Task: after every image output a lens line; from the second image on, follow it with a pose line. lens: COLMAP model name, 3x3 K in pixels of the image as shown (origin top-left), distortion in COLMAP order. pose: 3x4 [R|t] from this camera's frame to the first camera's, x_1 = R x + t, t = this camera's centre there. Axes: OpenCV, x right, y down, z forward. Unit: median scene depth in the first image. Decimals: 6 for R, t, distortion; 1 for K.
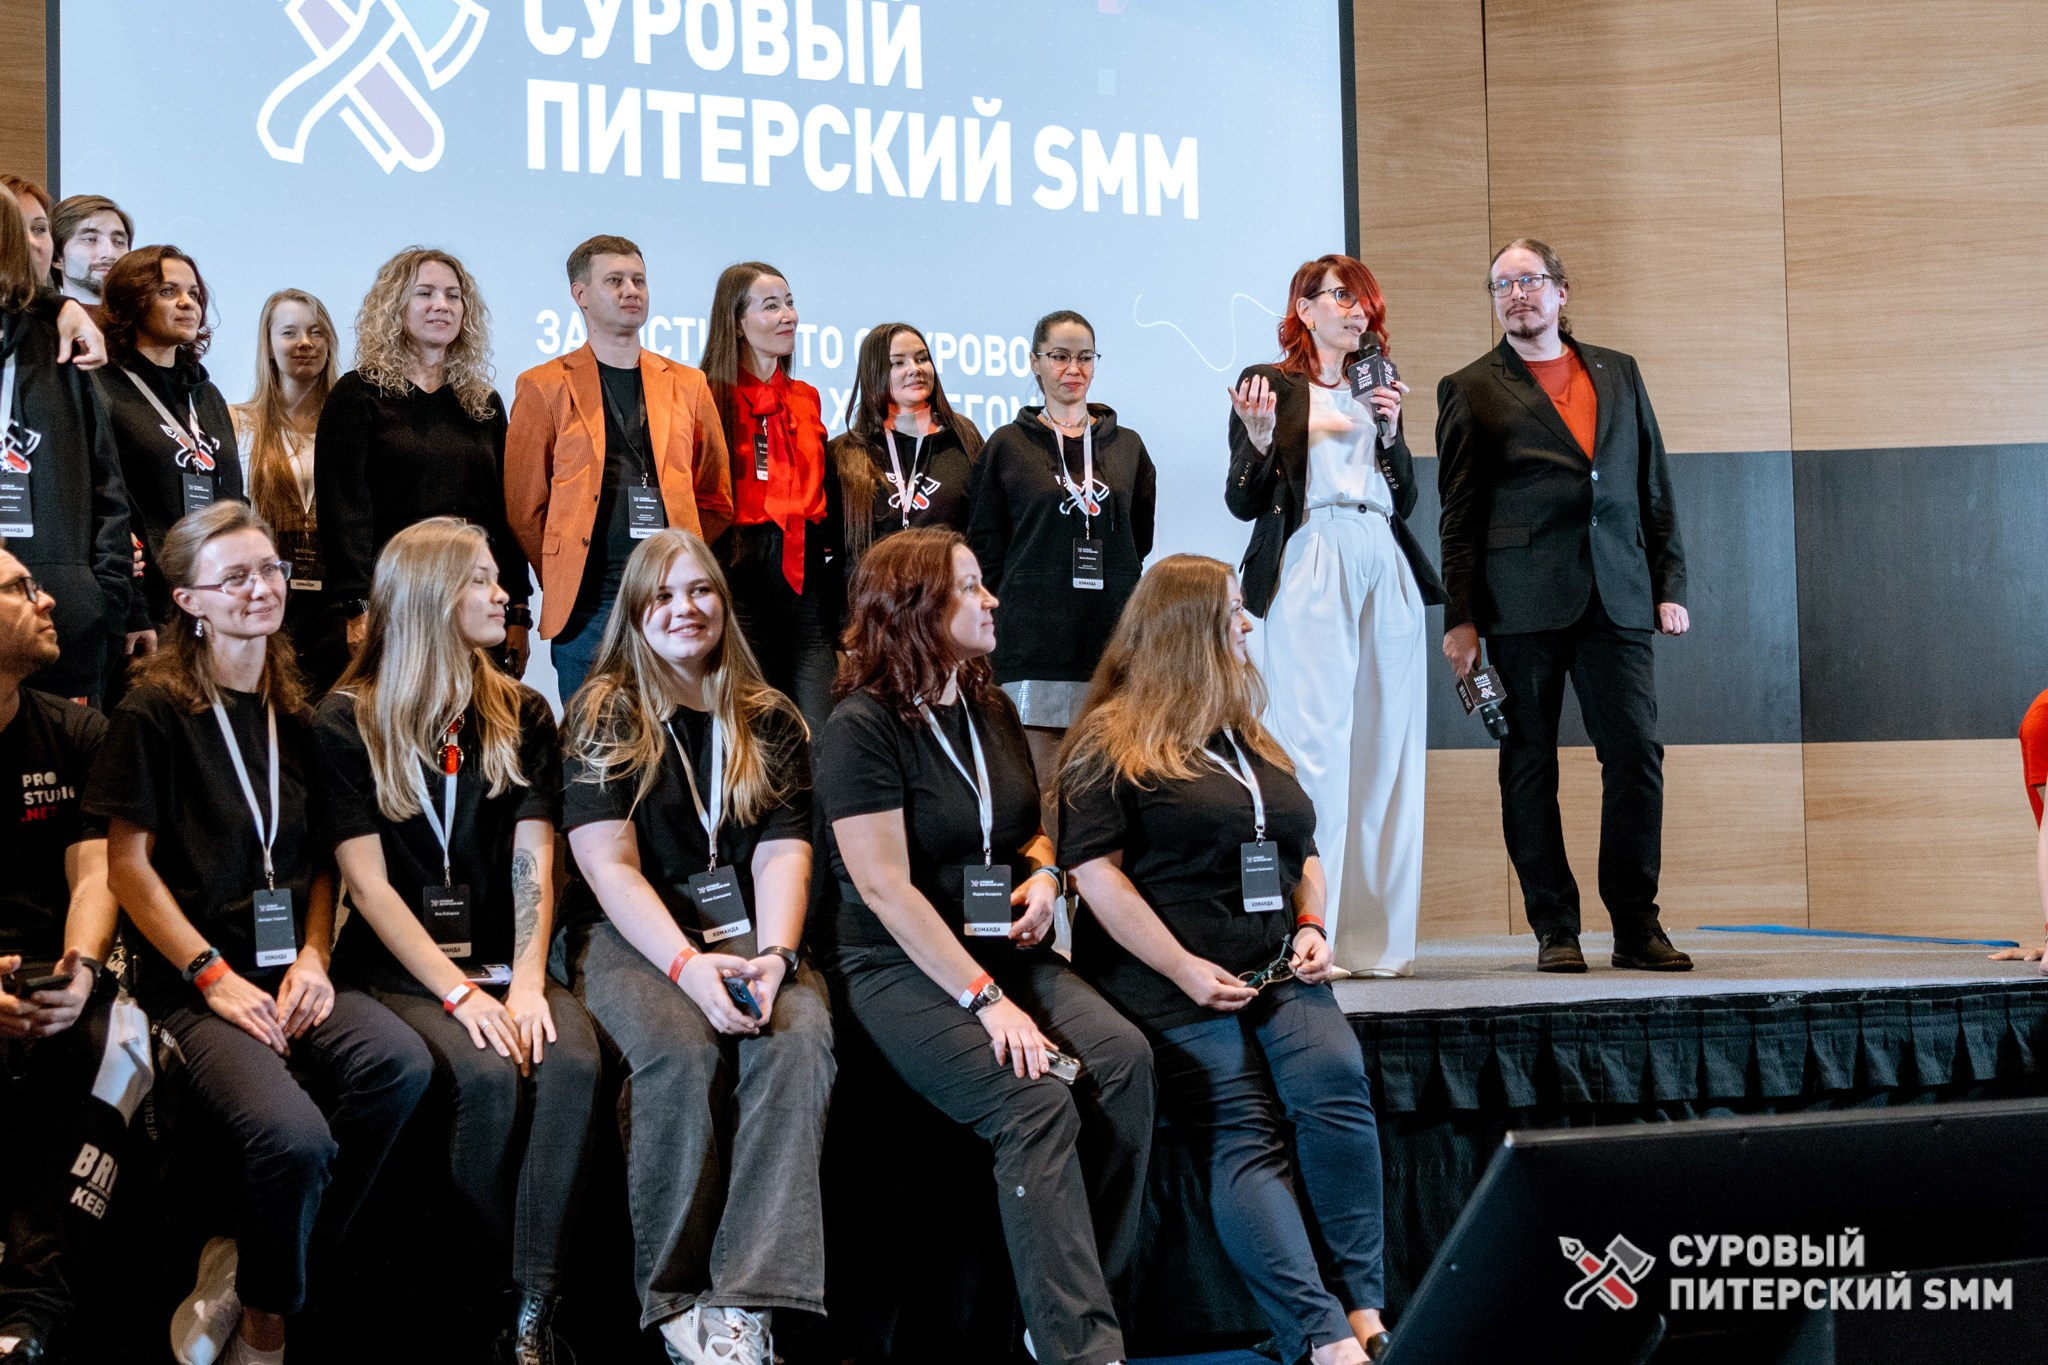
lens RADIAL K [[2590.0, 0, 1024.0], [0, 2590.0, 682.5], [0, 0, 1]] dist [0.010242, 0.010107]
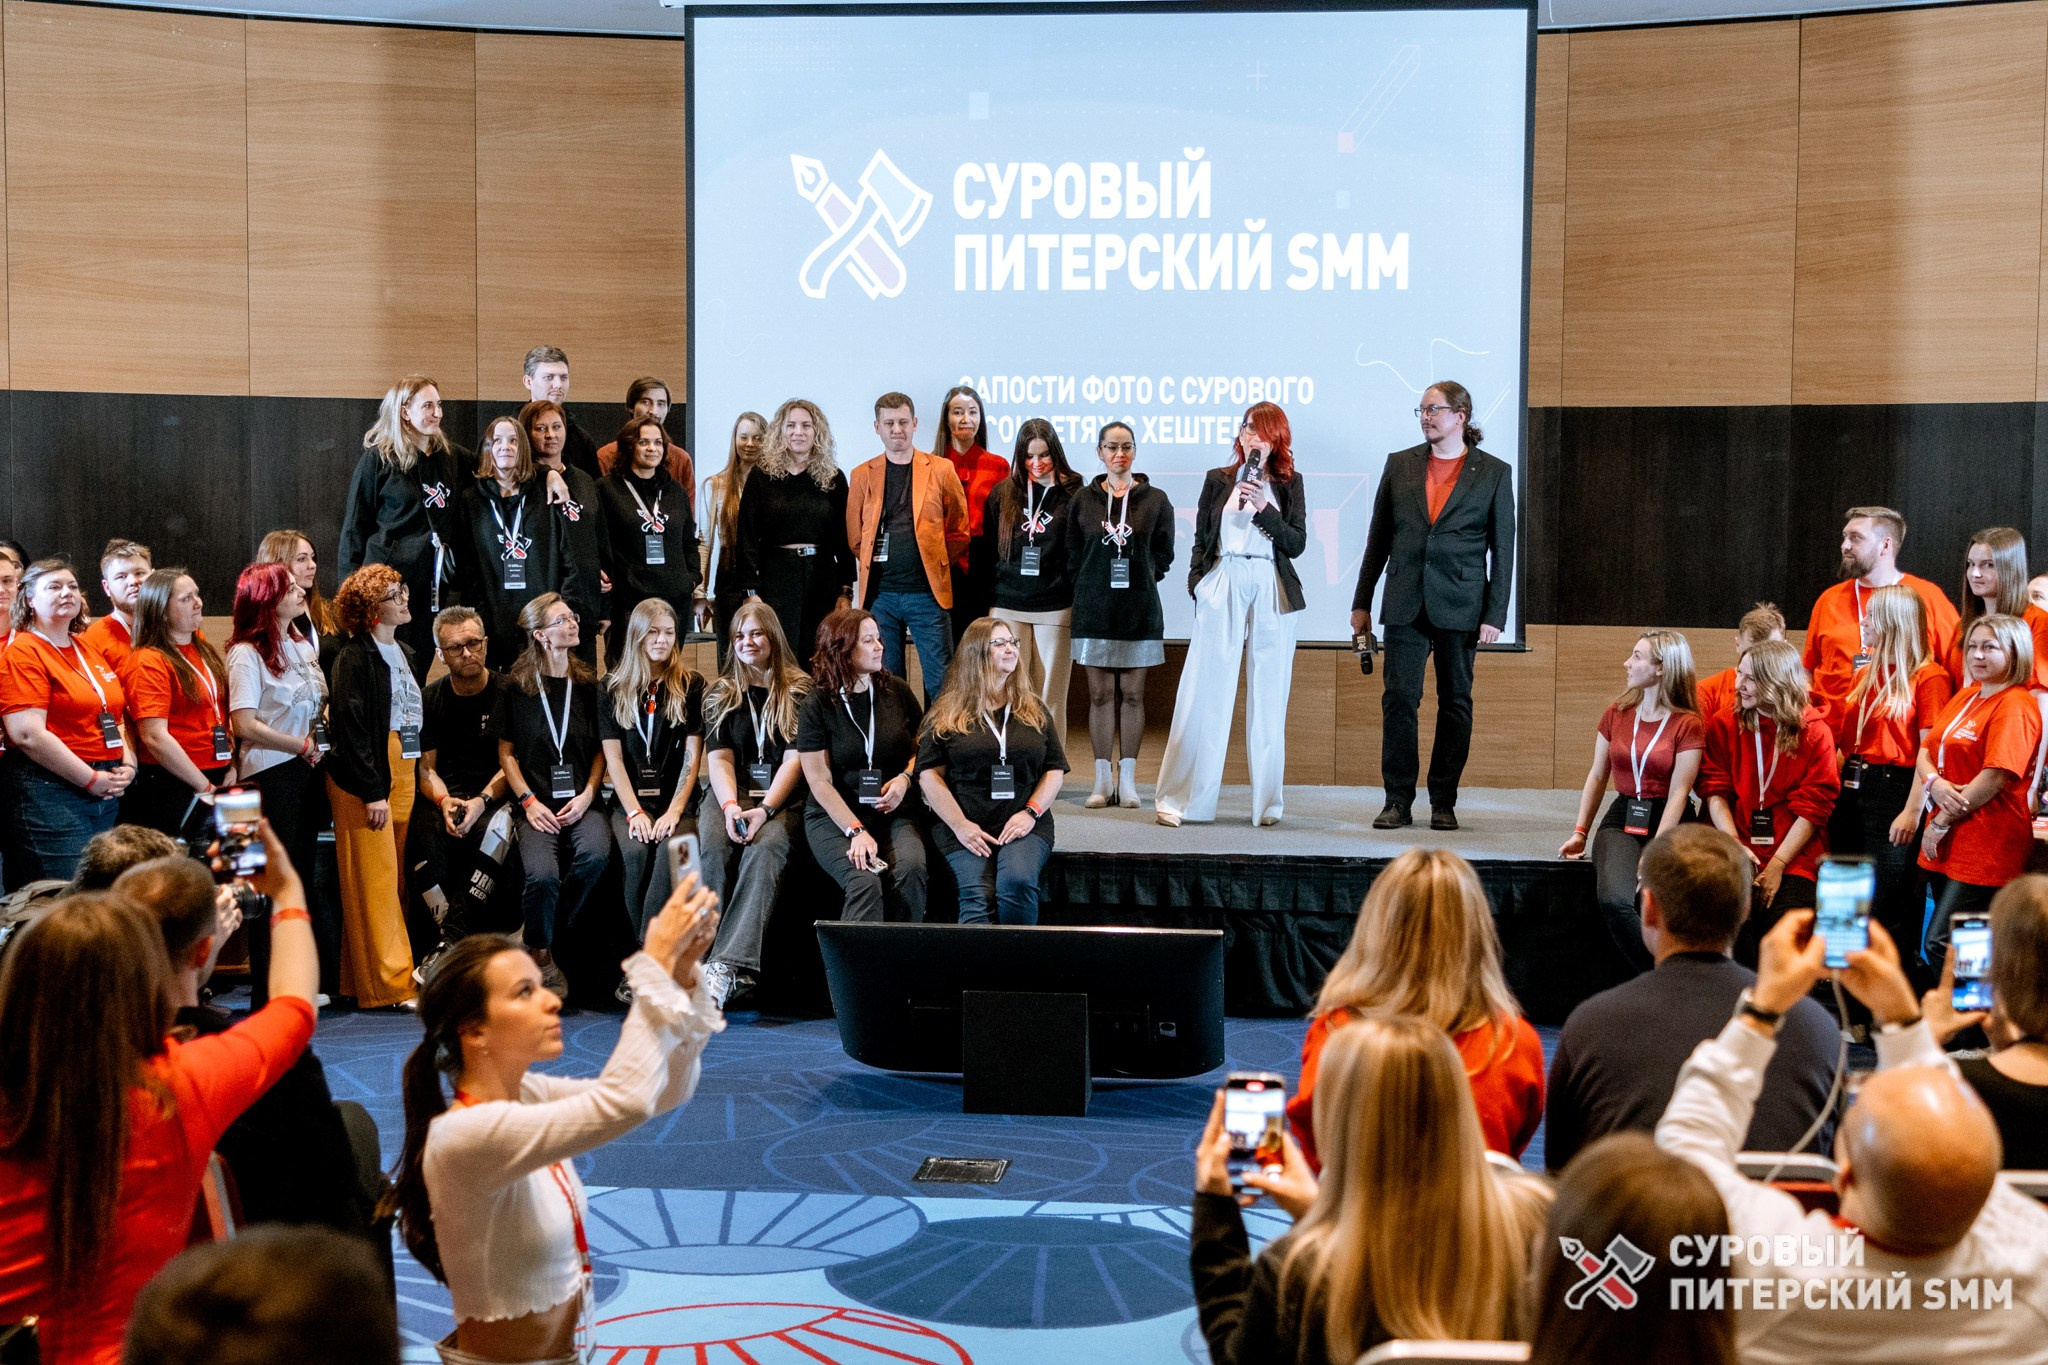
lens RADIAL K [[2590.0, 0, 1024.0], [0, 2590.0, 682.5], [0, 0, 1]] dist [0.010242, 0.010107]
pose [[0.888566, 0.055313, -0.455403, 0.612554], [0.000659, 0.992549, 0.121841, -0.150318], [0.458749, -0.108564, 0.881909, -0.465128]]
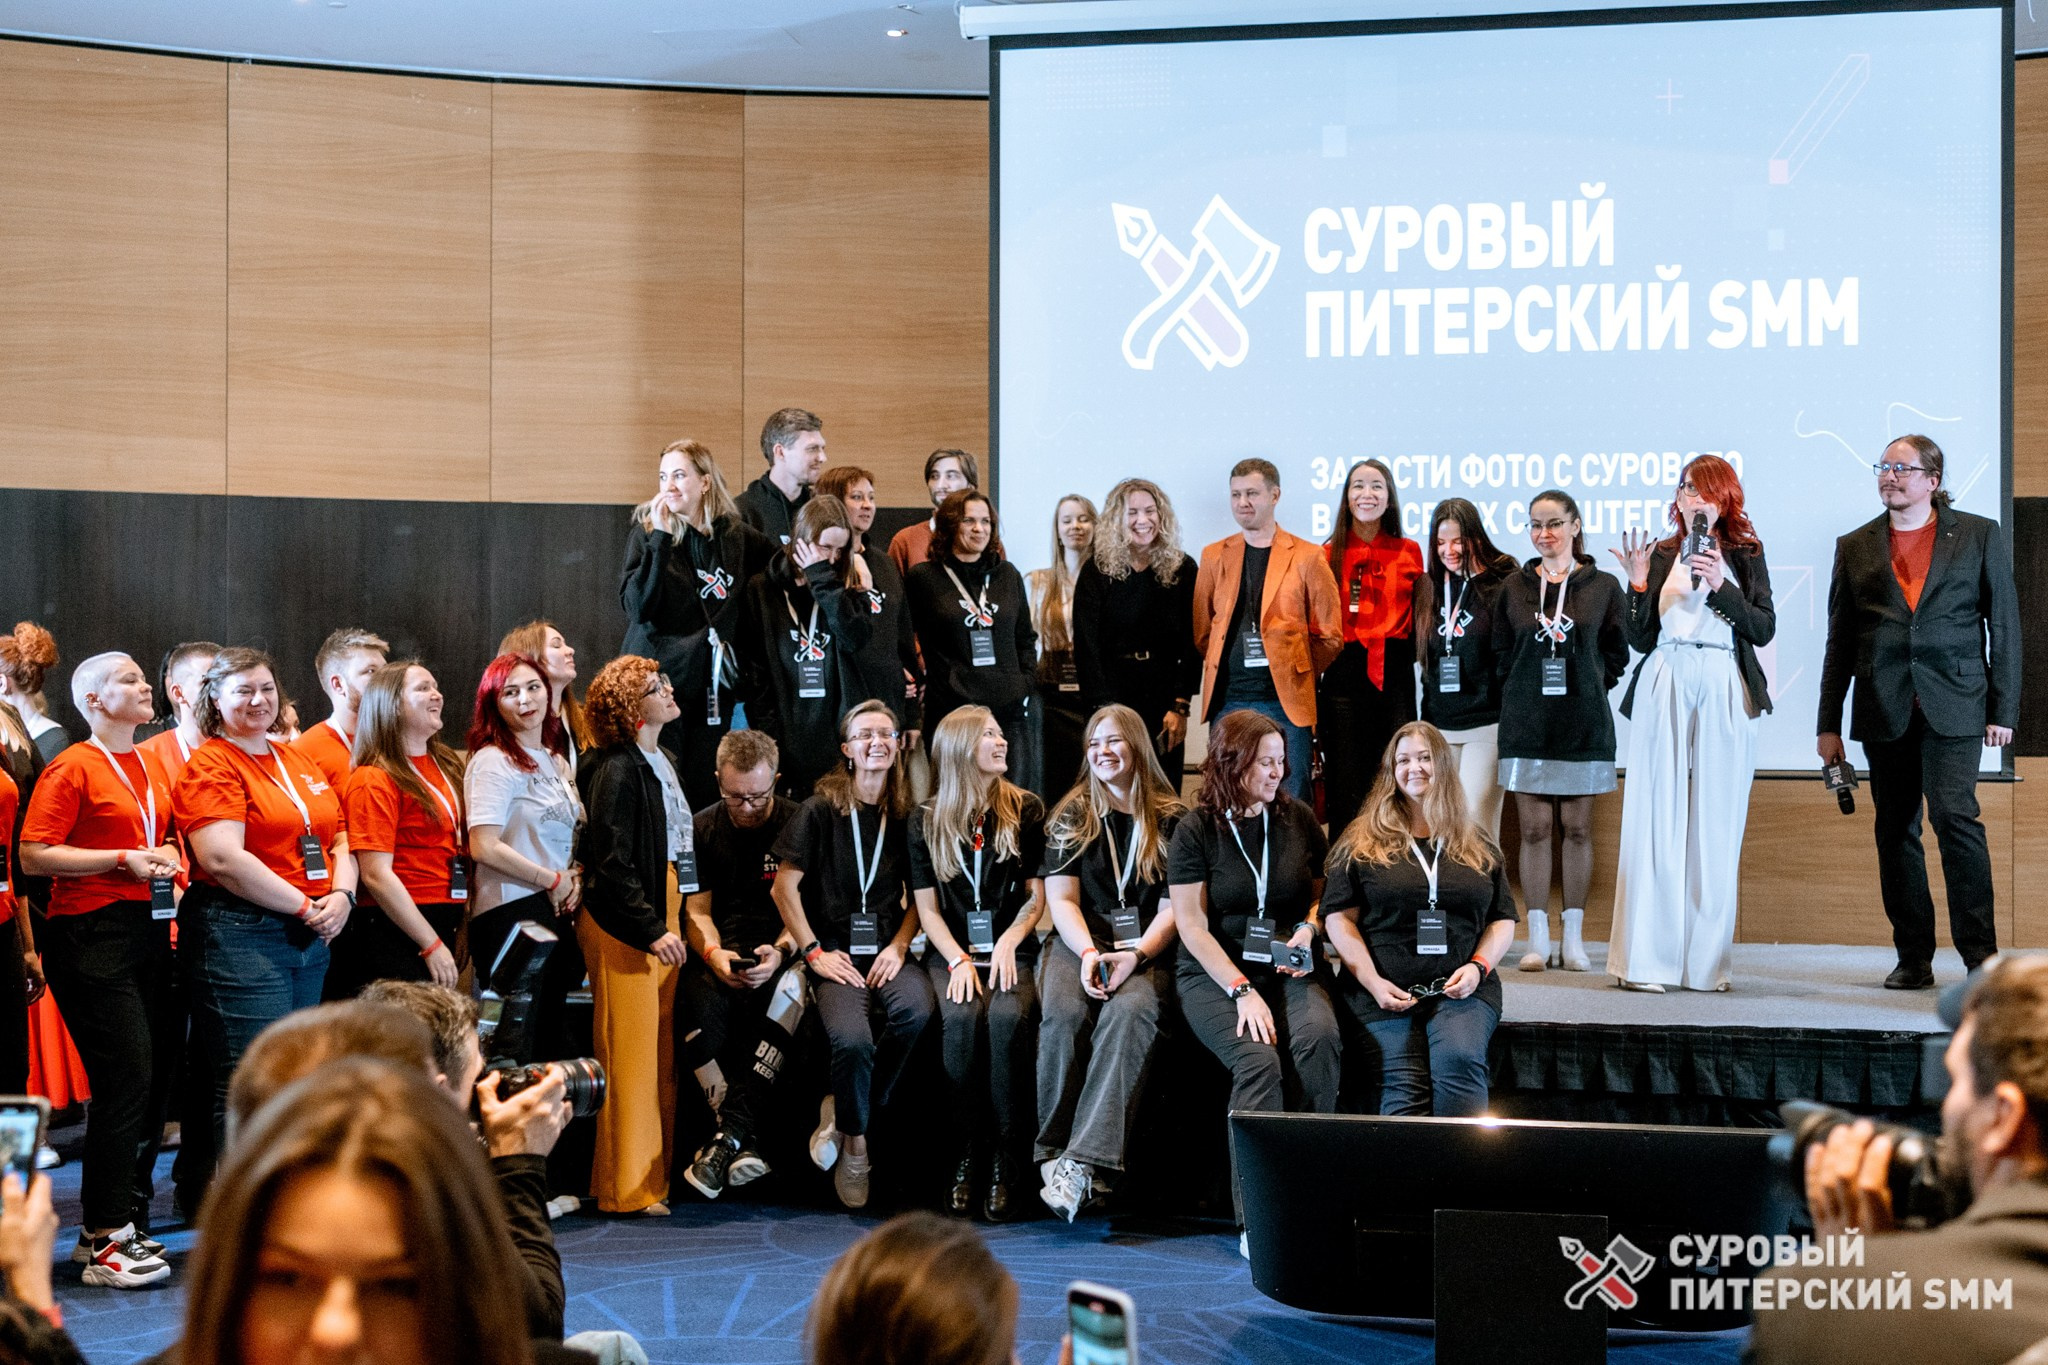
lens RADIAL K [[2590.0, 0, 1024.0], [0, 2590.0, 682.5], [0, 0, 1]] dist [0.010242, 0.010107]
pose [[0.846812, 0.019540, -0.531533, 0.426540], [0.010693, 0.998498, 0.053741, -0.098681], [0.531785, -0.051192, 0.845331, -0.276257]]
